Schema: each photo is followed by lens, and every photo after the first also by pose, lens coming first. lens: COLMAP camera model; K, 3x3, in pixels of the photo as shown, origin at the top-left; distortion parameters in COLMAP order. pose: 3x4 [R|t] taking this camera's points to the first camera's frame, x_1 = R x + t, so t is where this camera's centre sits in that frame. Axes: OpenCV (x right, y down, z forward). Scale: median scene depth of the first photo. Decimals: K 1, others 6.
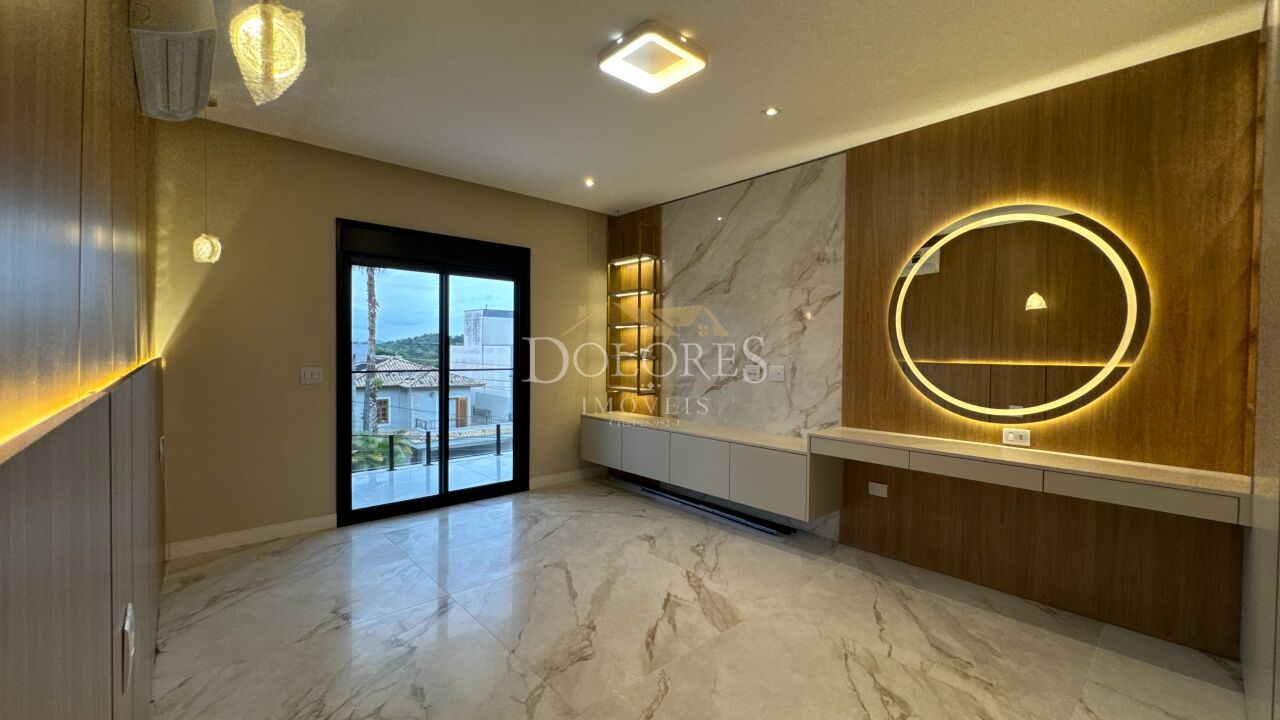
lens RADIAL K [[511.3, 0, 639.4], [0, 511.3, 360.3], [0, 0, 1]] dist [-0.004886, 0.000646]
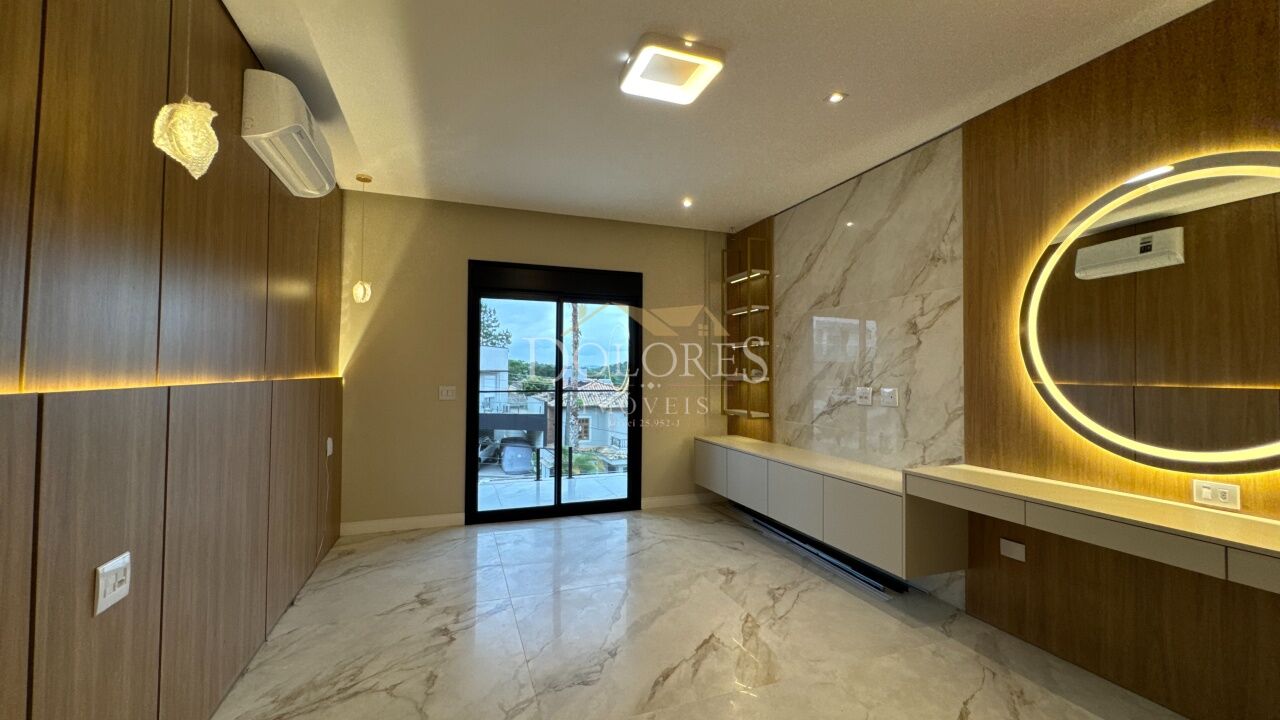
lens RADIAL K [[511.3, 0, 639.4], [0, 511.3, 360.3], [0, 0, 1]] dist [-0.004886, 0.000646]
pose [[0.927502, -0.012210, -0.373618, 0.218777], [-0.005084, 0.998962, -0.045269, 0.005727], [0.373783, 0.043886, 0.926478, 0.063489]]
